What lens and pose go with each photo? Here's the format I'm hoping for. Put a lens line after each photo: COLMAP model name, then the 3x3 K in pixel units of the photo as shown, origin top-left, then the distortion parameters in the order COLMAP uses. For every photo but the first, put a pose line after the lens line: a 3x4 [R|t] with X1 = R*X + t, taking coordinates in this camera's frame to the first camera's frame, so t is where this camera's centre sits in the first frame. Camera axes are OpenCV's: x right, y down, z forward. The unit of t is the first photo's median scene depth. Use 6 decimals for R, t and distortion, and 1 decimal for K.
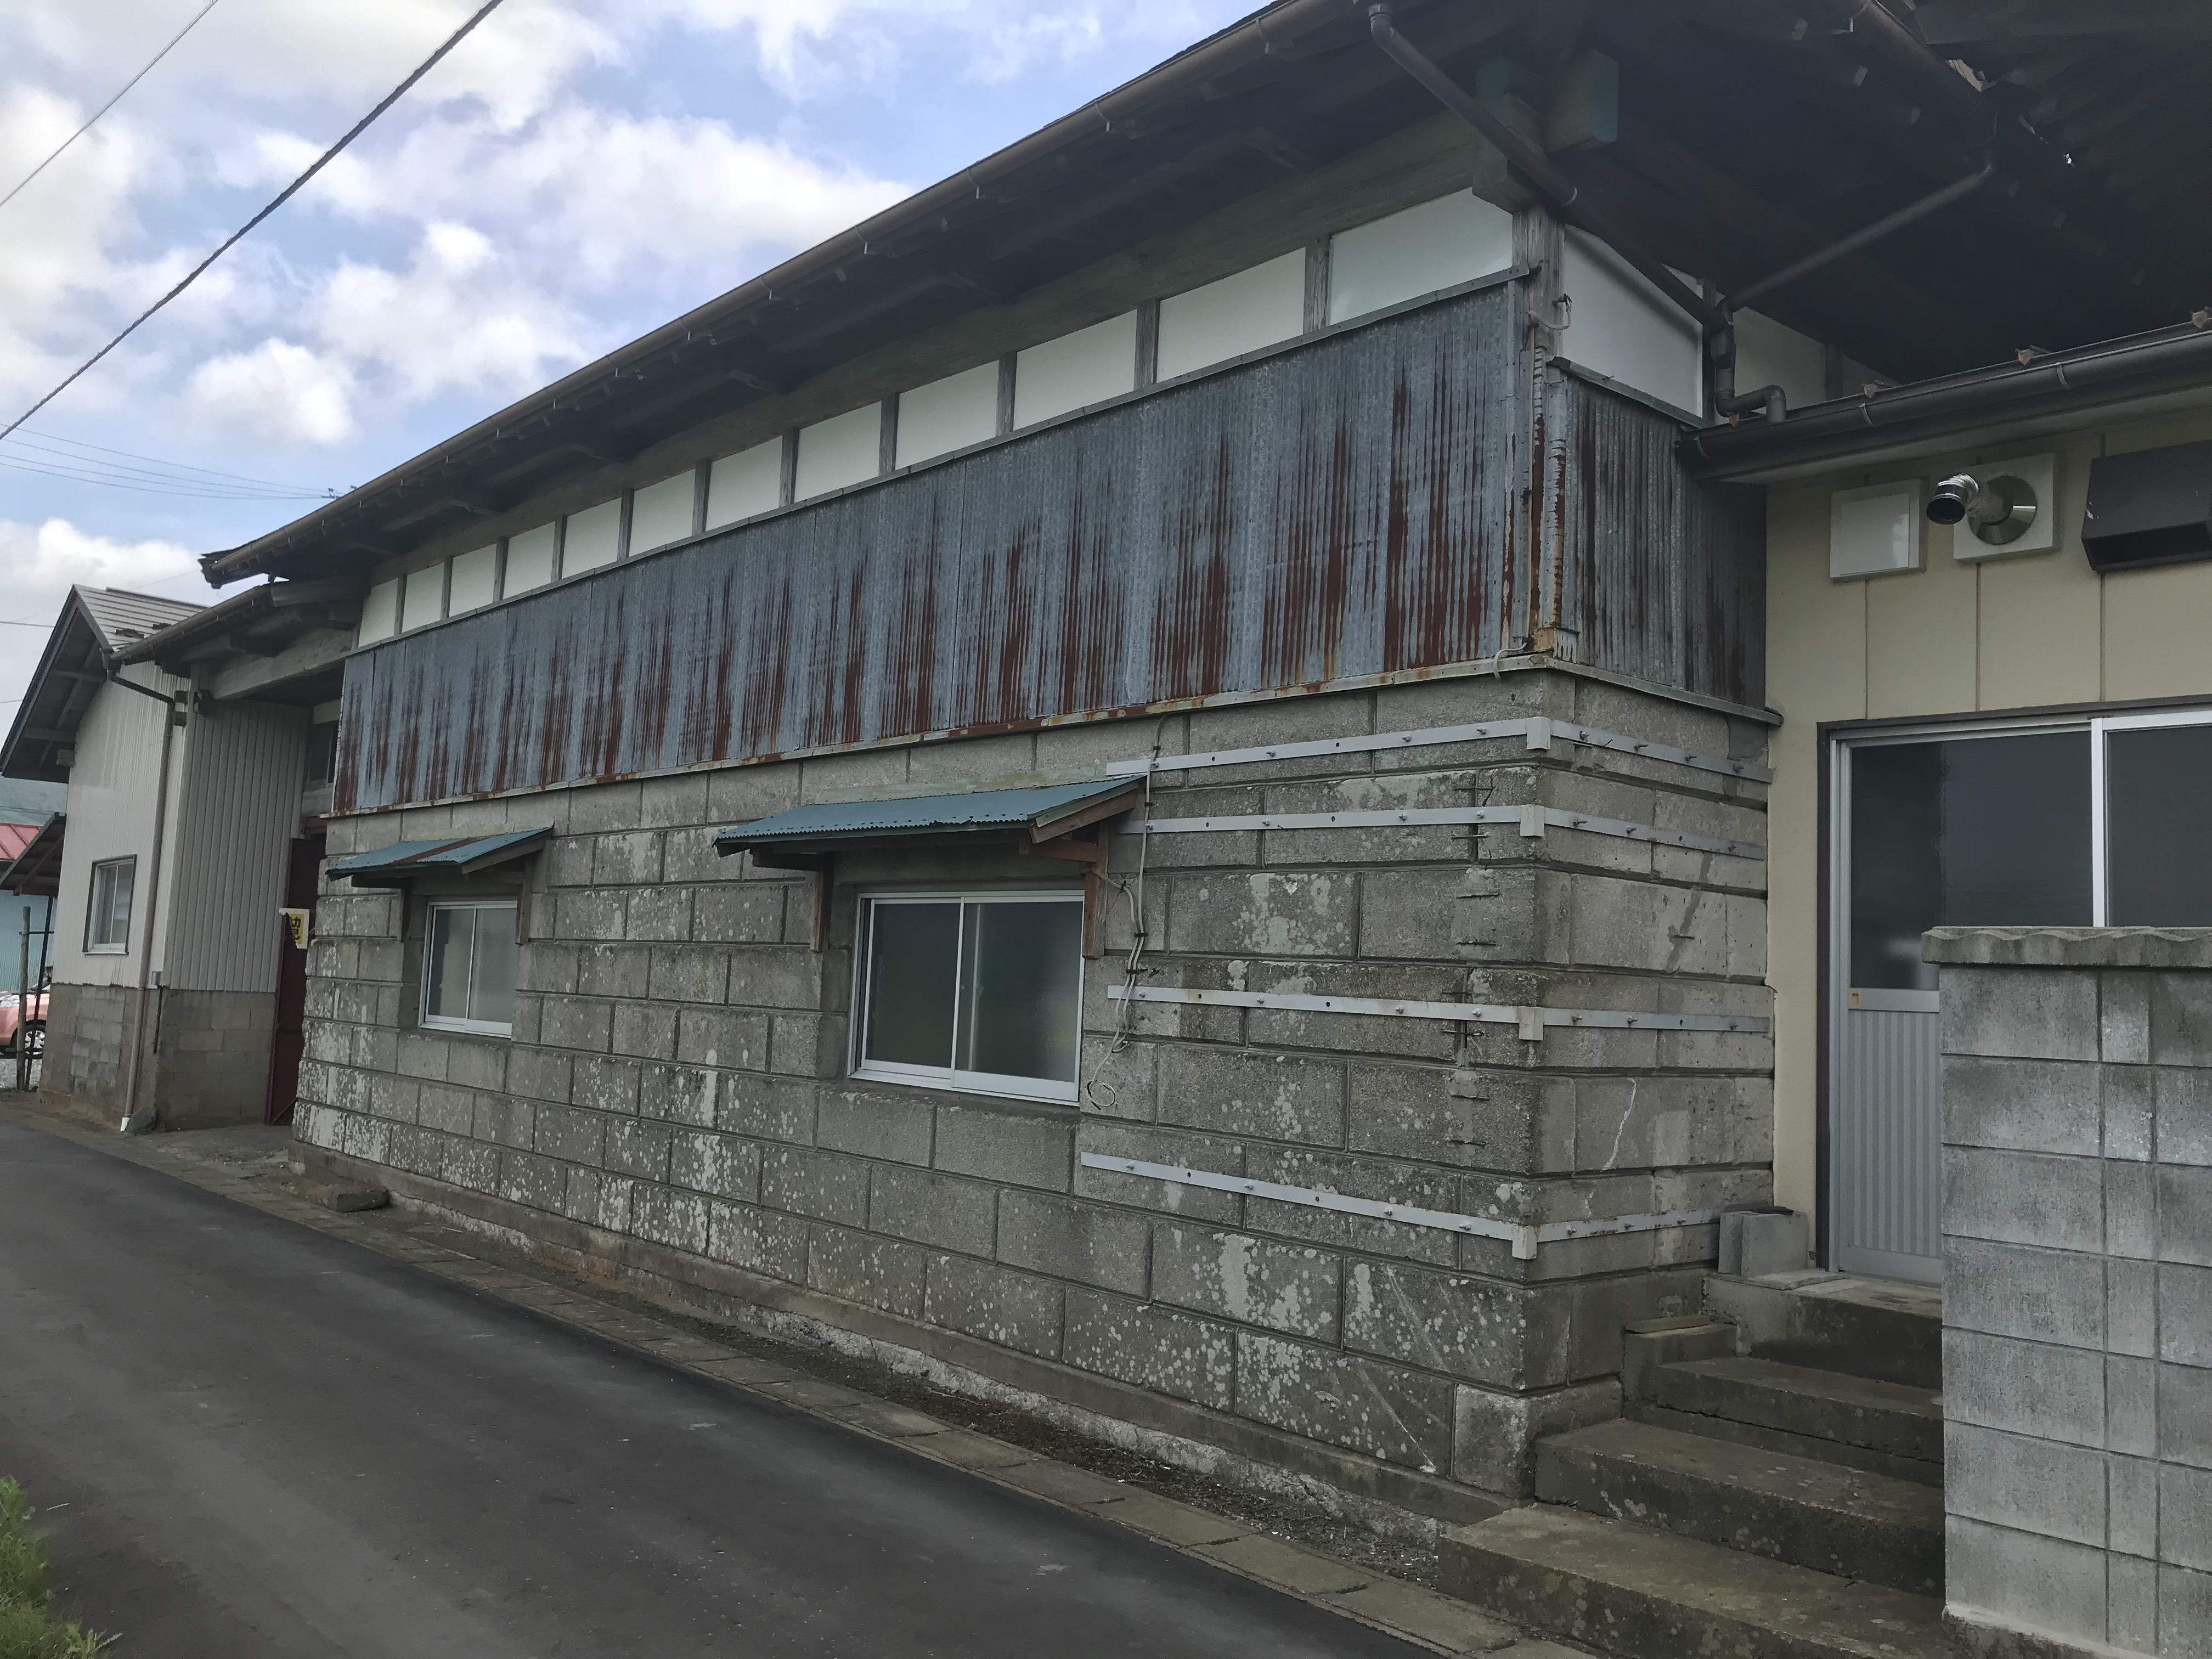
lens RADIAL K [[1825.3, 0, 1082.6], [0, 1825.3, 817.4], [0, 0, 1]] dist [0.045153, -0.053974]
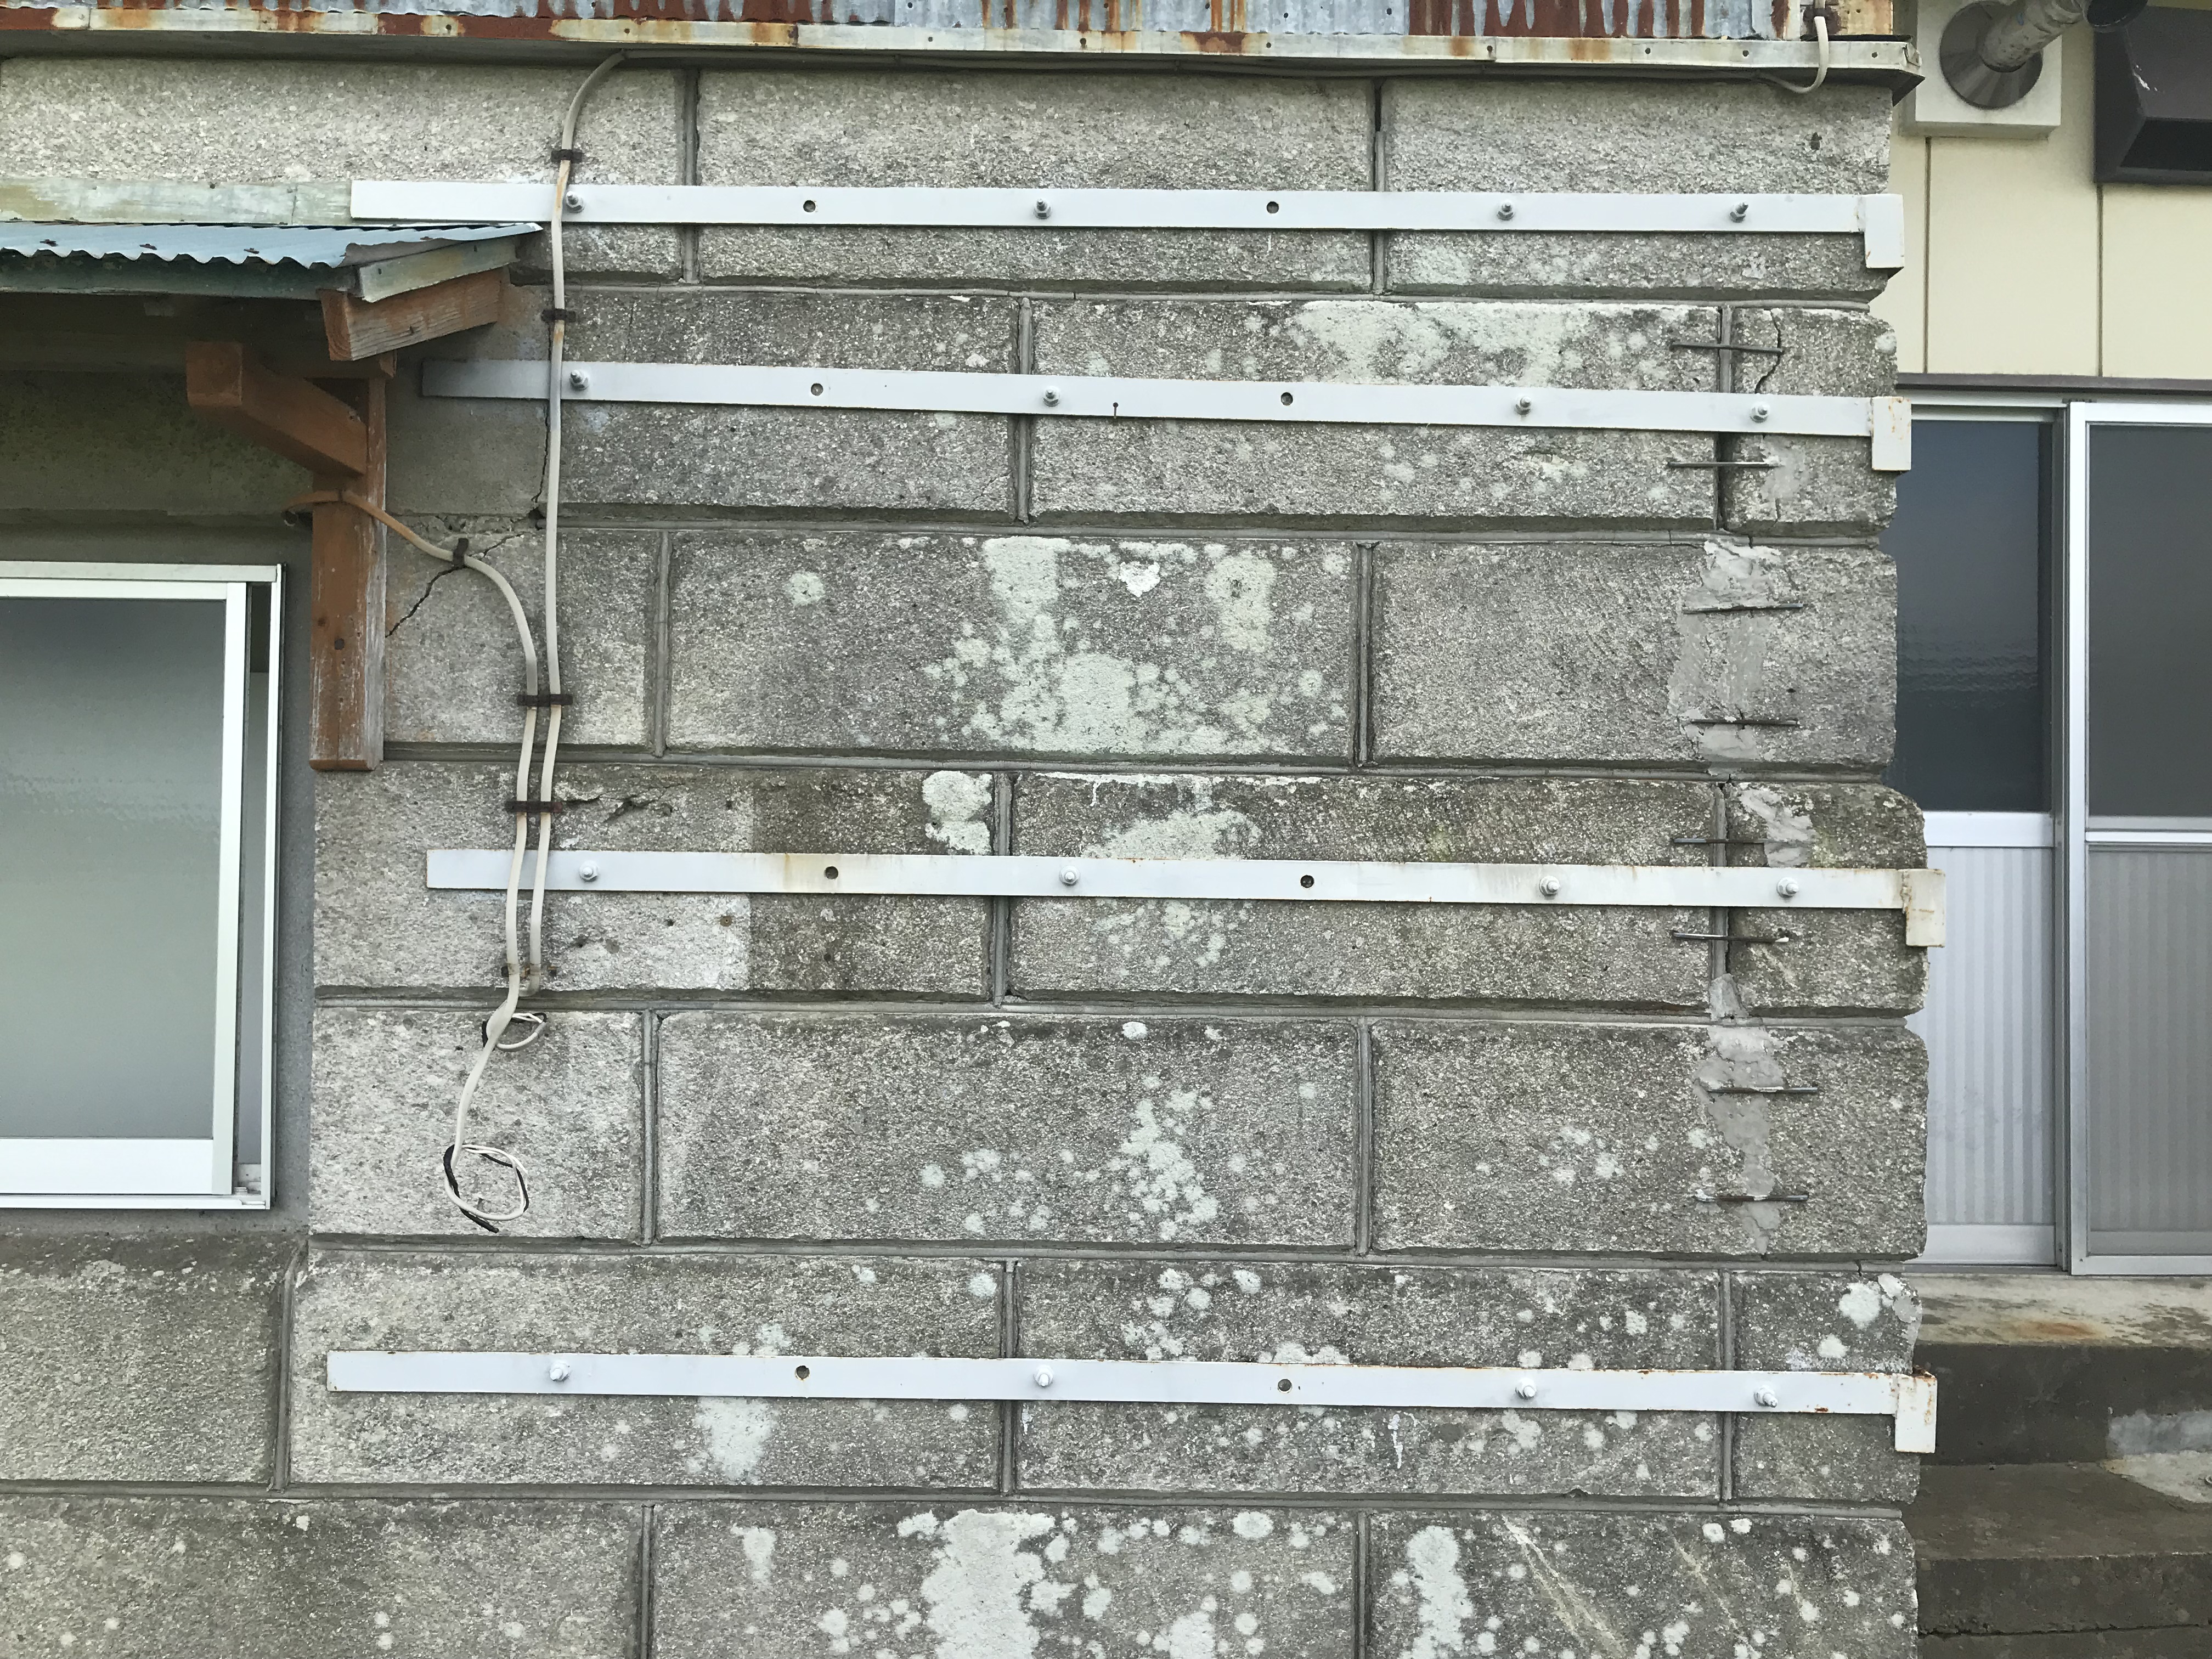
lens RADIAL K [[1825.3, 0, 1100.1], [0, 1825.3, 838.8], [0, 0, 1]] dist [0.045153, -0.053974]
pose [[0.637188, -0.031539, 0.770063, -0.191176], [-0.052047, 0.995121, 0.083822, 0.064238], [-0.768949, -0.093489, 0.632437, 0.801760]]
